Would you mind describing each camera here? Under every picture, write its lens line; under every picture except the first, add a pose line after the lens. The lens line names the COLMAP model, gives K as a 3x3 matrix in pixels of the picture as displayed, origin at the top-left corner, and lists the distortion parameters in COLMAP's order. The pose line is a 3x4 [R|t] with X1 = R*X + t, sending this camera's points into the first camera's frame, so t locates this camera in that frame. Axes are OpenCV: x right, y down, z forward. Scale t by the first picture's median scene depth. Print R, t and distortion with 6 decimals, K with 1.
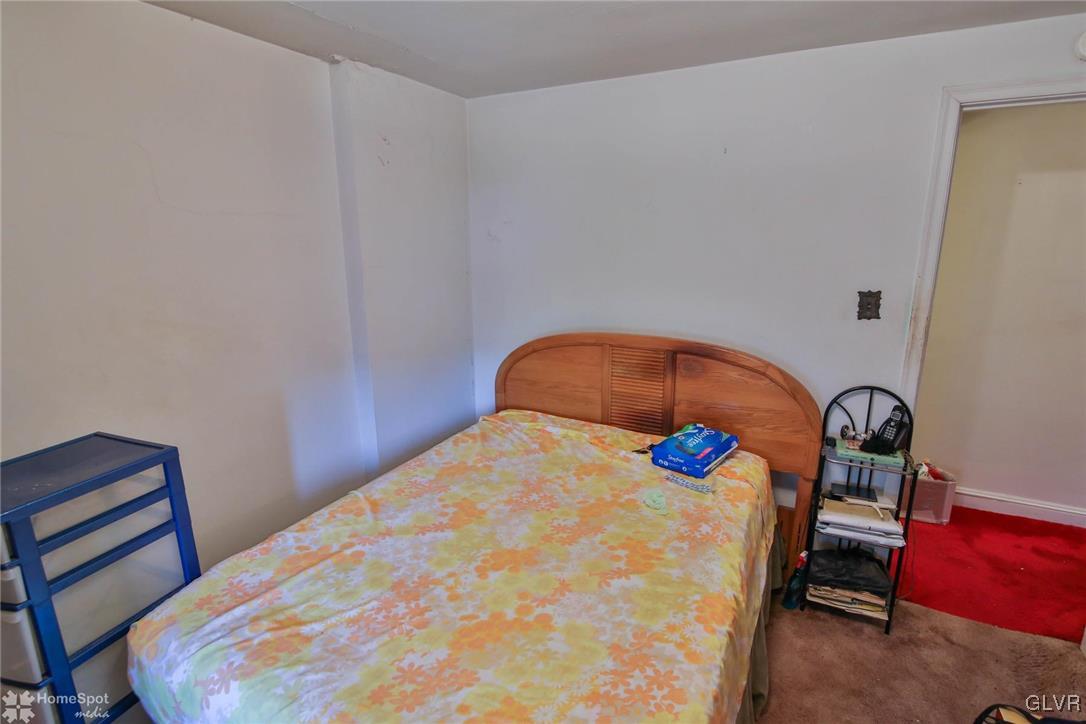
lens RADIAL K [[528.5, 0, 539.4], [0, 528.5, 361.1], [0, 0, 1]] dist [-0.019186, 0.001190]
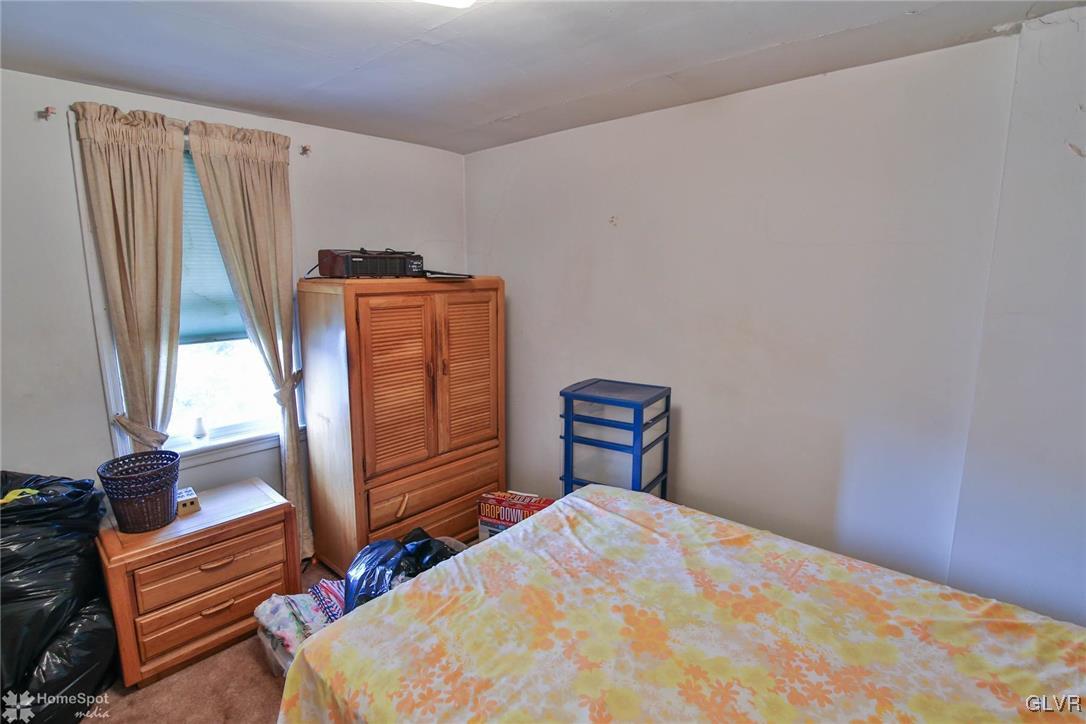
lens RADIAL K [[528.5, 0, 539.2], [0, 528.5, 361.0], [0, 0, 1]] dist [-0.019186, 0.001190]
pose [[-0.229522, 0.181523, -0.956227, 0.802749], [-0.216934, 0.948200, 0.232069, -0.238184], [0.948820, 0.260703, -0.178254, 0.932544]]
